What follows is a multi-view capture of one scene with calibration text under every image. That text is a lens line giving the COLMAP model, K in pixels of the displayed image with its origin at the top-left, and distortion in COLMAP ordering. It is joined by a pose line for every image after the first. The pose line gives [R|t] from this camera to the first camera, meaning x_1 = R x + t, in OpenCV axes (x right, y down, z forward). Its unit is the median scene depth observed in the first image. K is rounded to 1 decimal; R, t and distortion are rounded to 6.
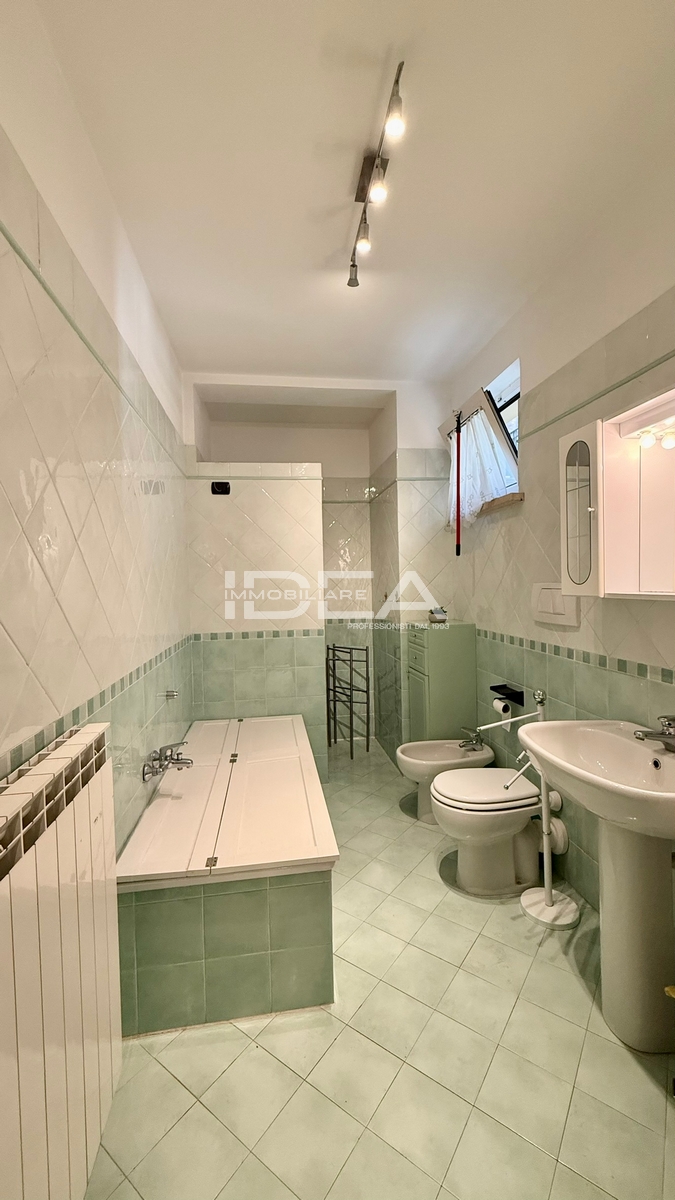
lens RADIAL K [[482.0, 0, 339.5], [0, 482.0, 595.0], [0, 0, 1]] dist [-0.000771, -0.000208]
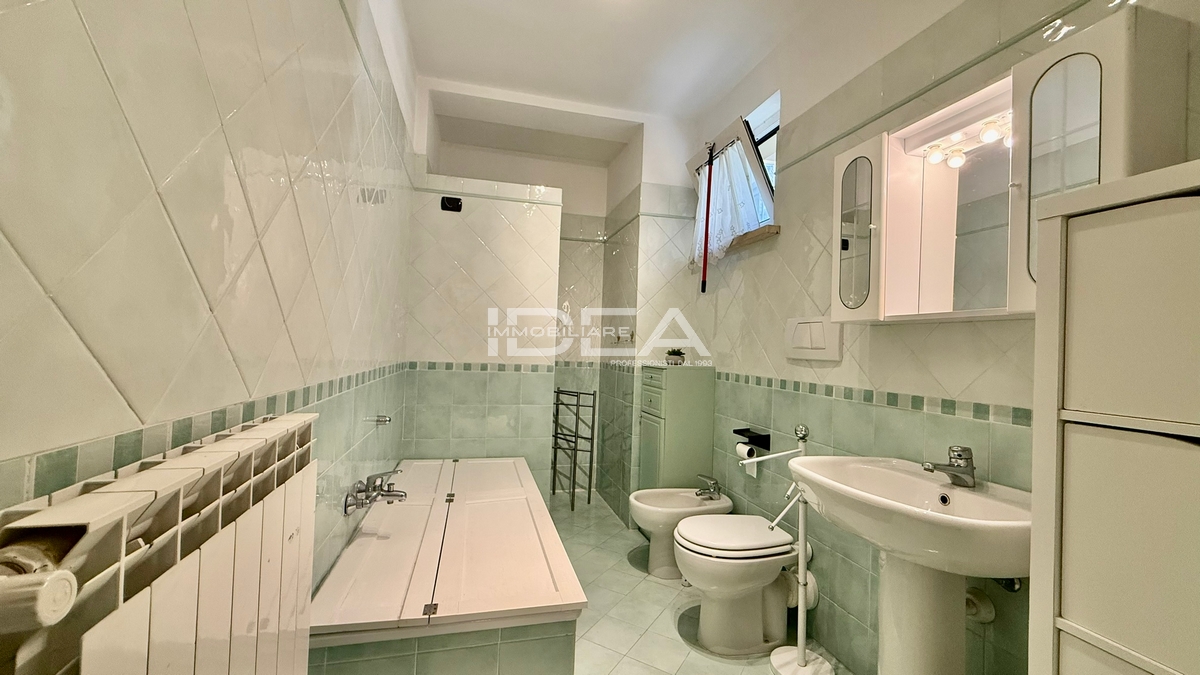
lens RADIAL K [[482.0, 0, 600.0], [0, 482.0, 337.5], [0, 0, 1]] dist [-0.000771, -0.000208]
pose [[0.992834, 0.061536, 0.102438, -0.057167], [-0.056917, 0.997252, -0.047424, 0.074009], [-0.105075, 0.041254, 0.993608, 0.090331]]
